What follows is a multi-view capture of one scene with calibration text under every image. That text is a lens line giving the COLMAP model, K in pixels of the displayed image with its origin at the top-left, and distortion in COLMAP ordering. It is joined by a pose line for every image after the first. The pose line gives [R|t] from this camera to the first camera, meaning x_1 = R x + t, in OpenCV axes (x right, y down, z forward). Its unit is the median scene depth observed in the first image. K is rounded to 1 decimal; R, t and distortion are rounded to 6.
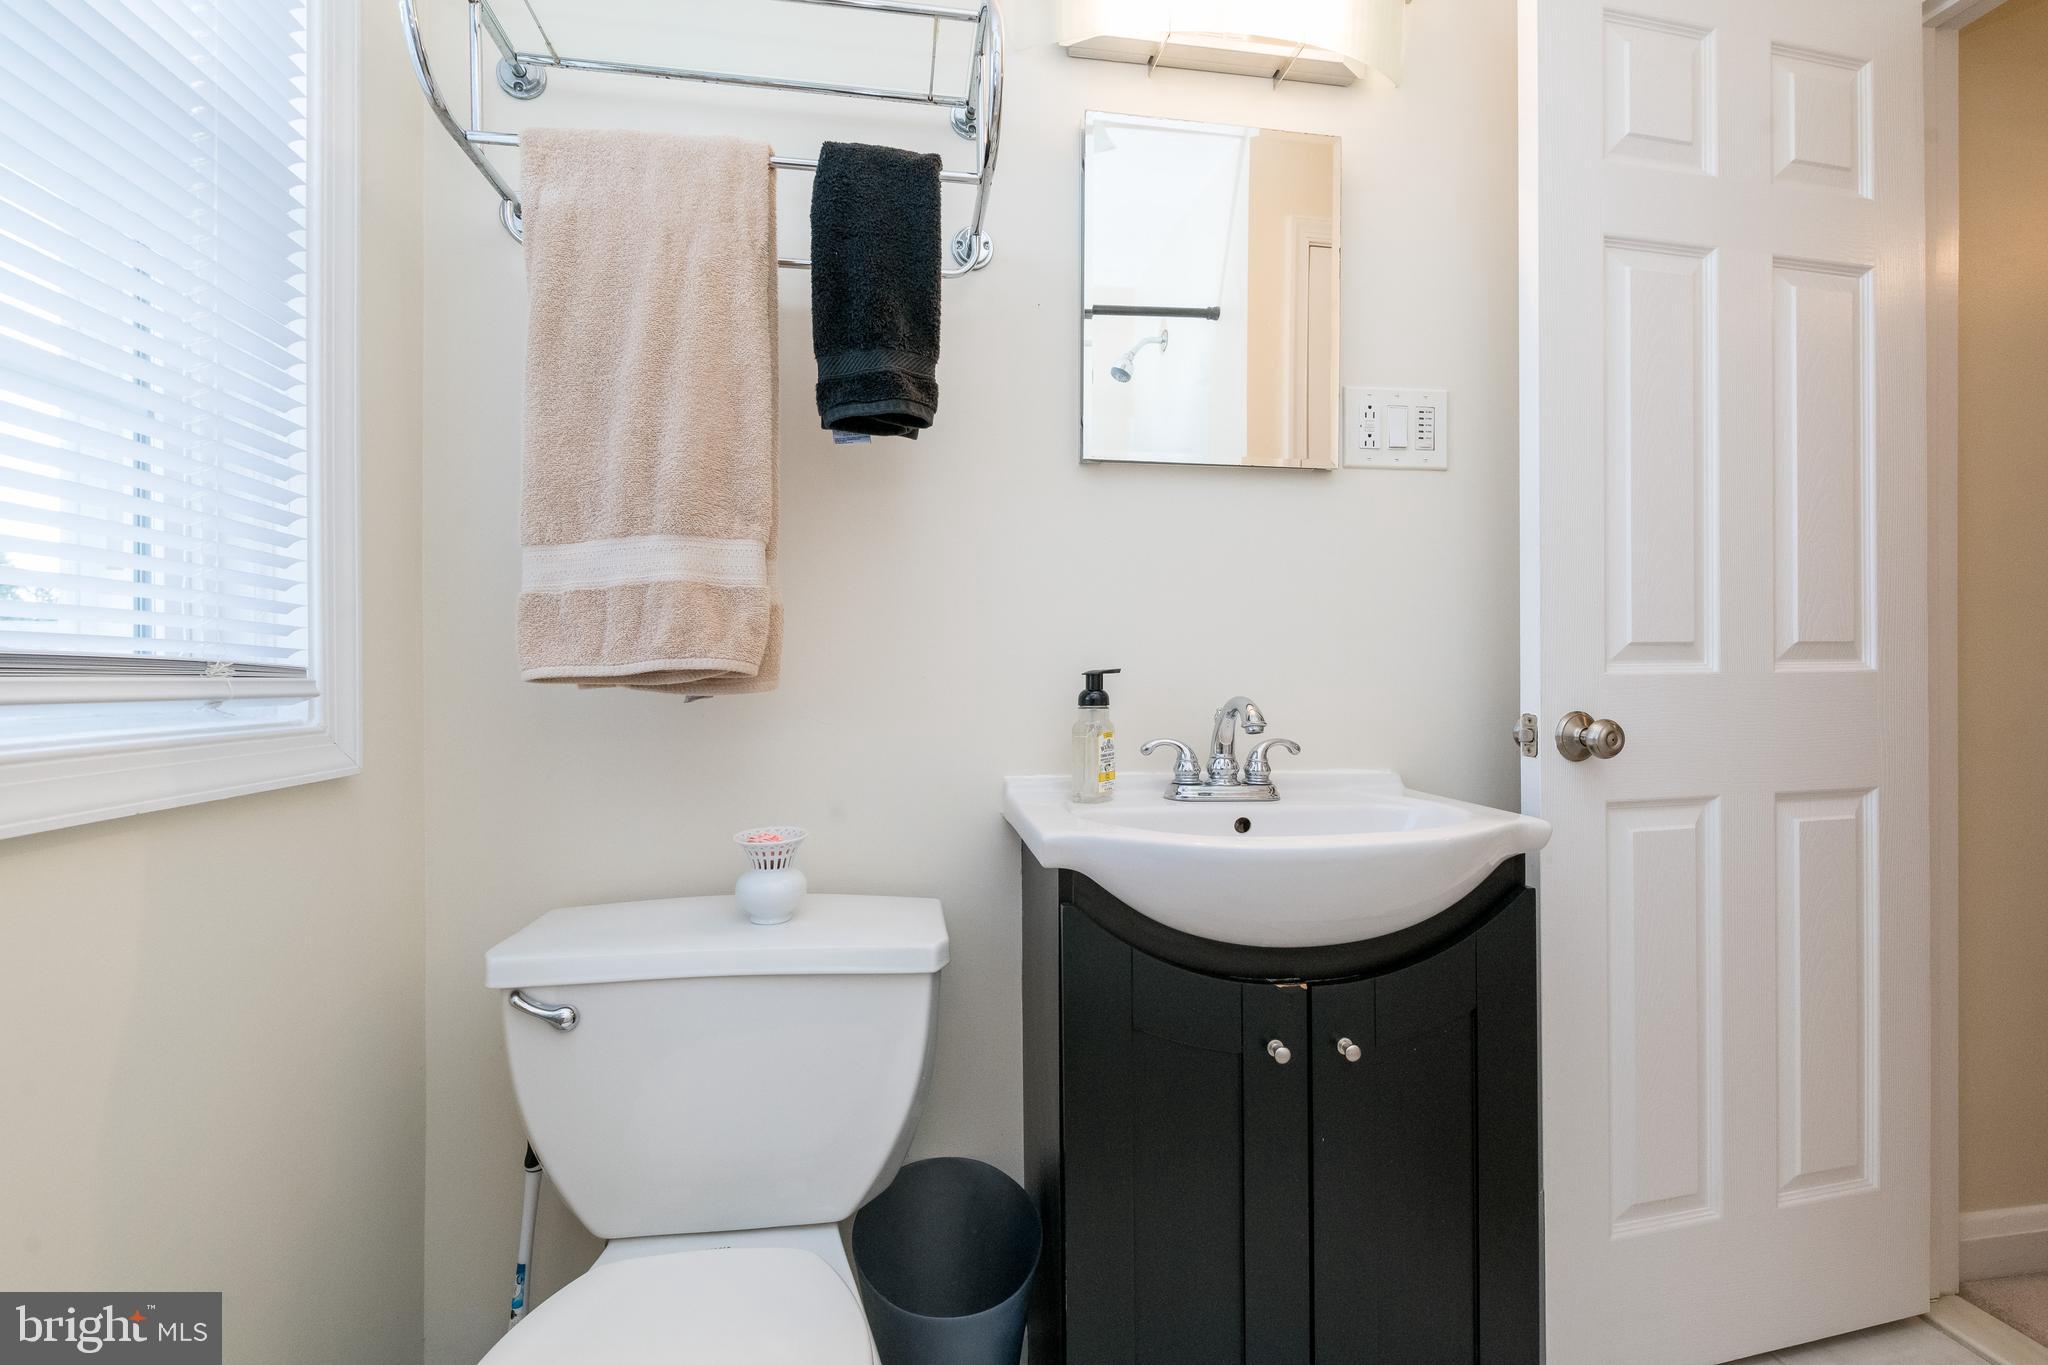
lens RADIAL K [[910.3, 0, 1032.2], [0, 910.3, 673.0], [0, 0, 1]] dist [0.004069, 0.000081]
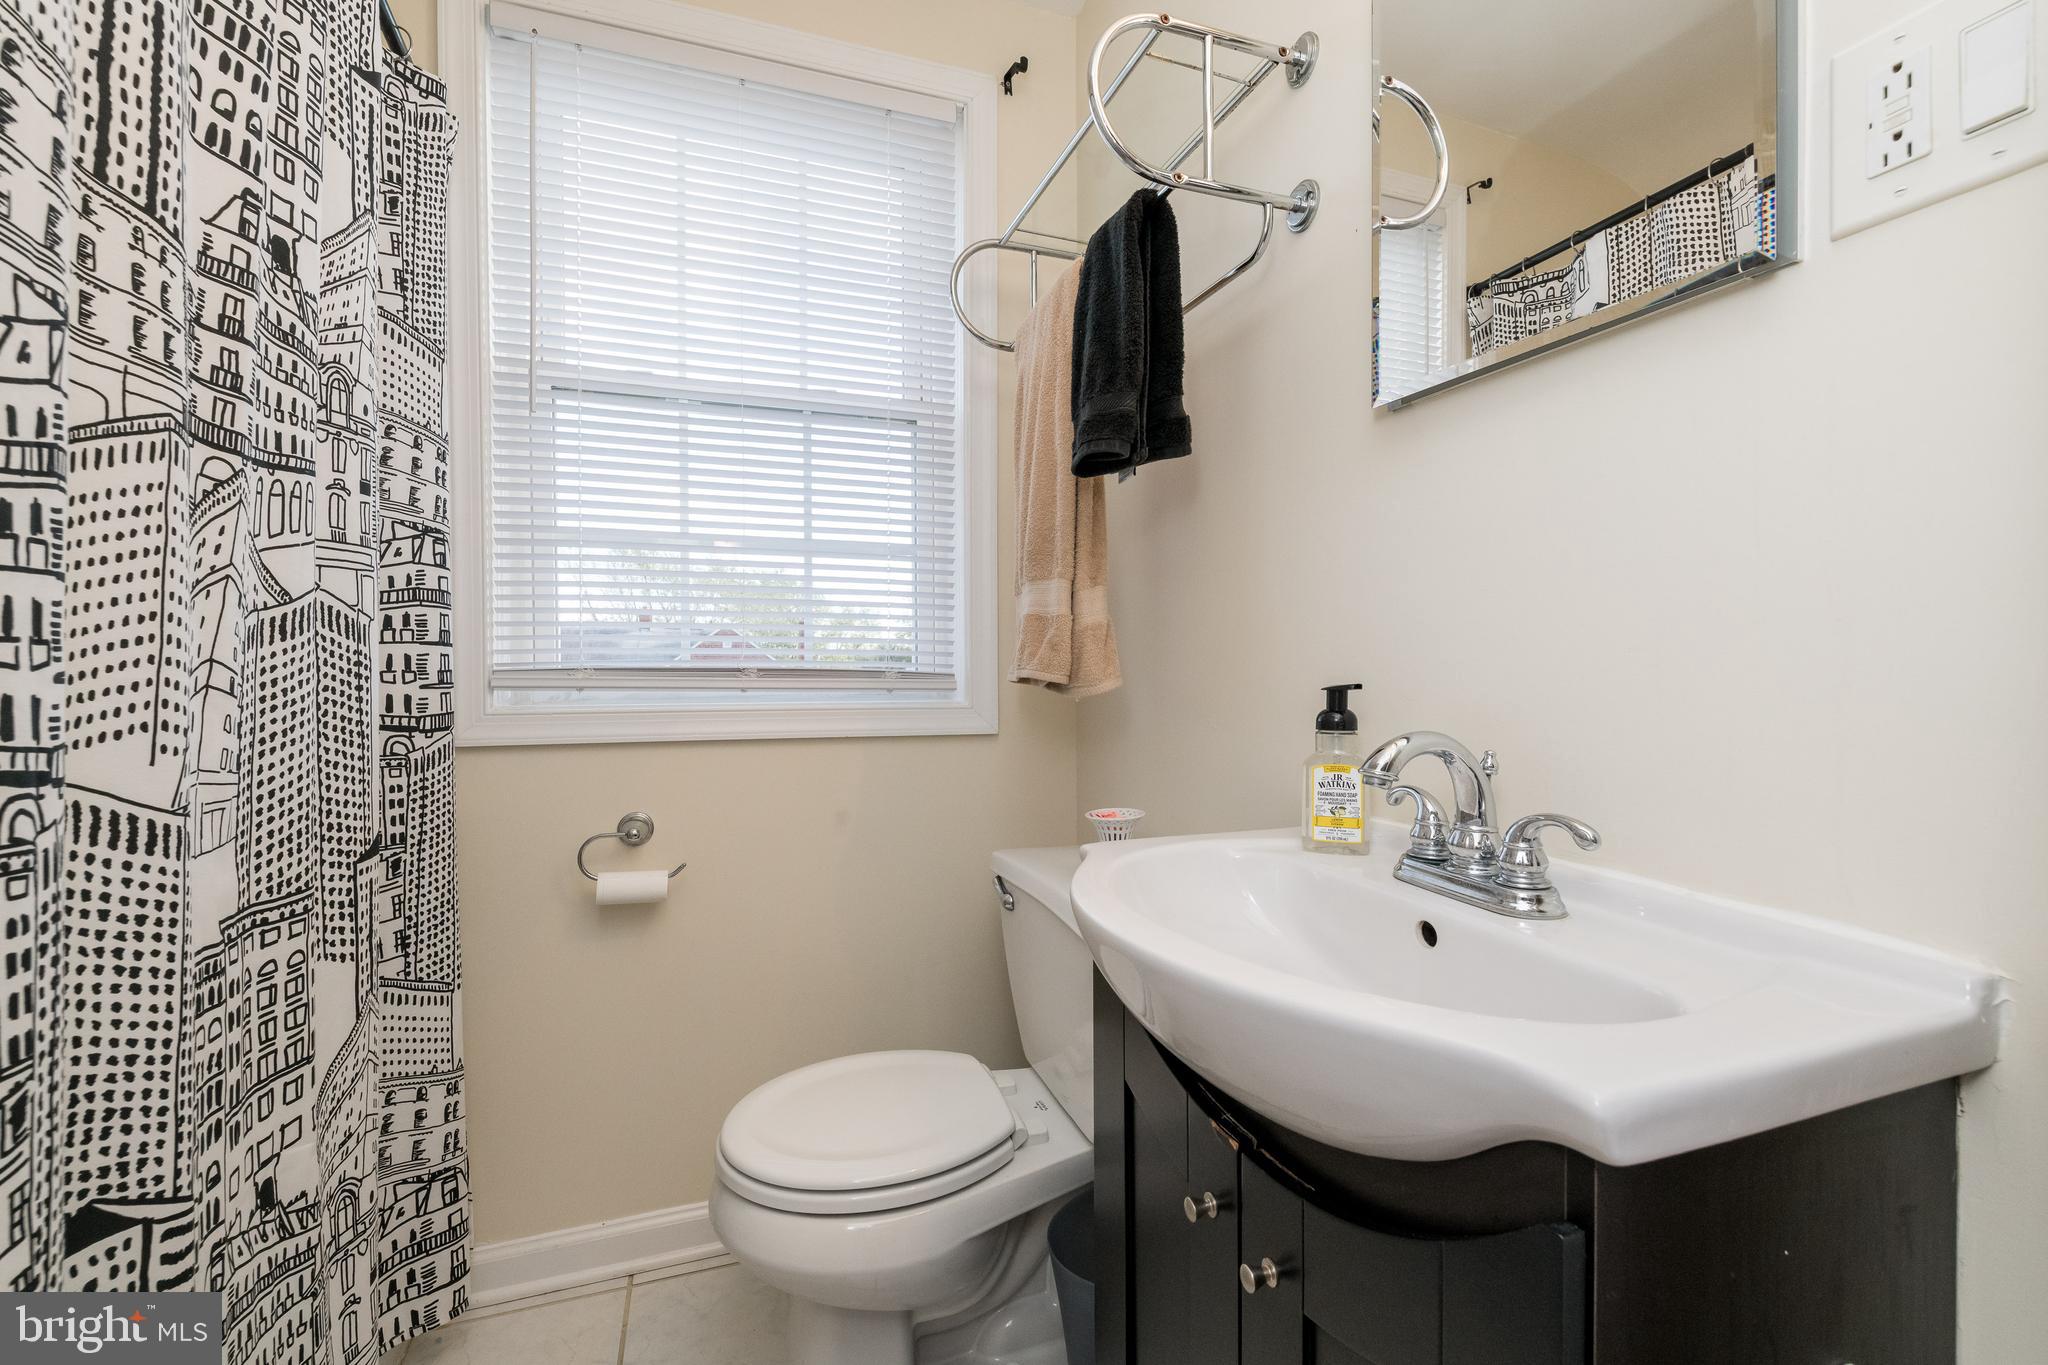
lens RADIAL K [[910.3, 0, 1032.2], [0, 910.3, 673.0], [0, 0, 1]] dist [0.004069, 0.000081]
pose [[0.214112, 0.005815, -0.976792, 0.767834], [-0.013542, 0.999904, 0.002984, -0.011526], [0.976715, 0.012589, 0.214171, 0.579367]]
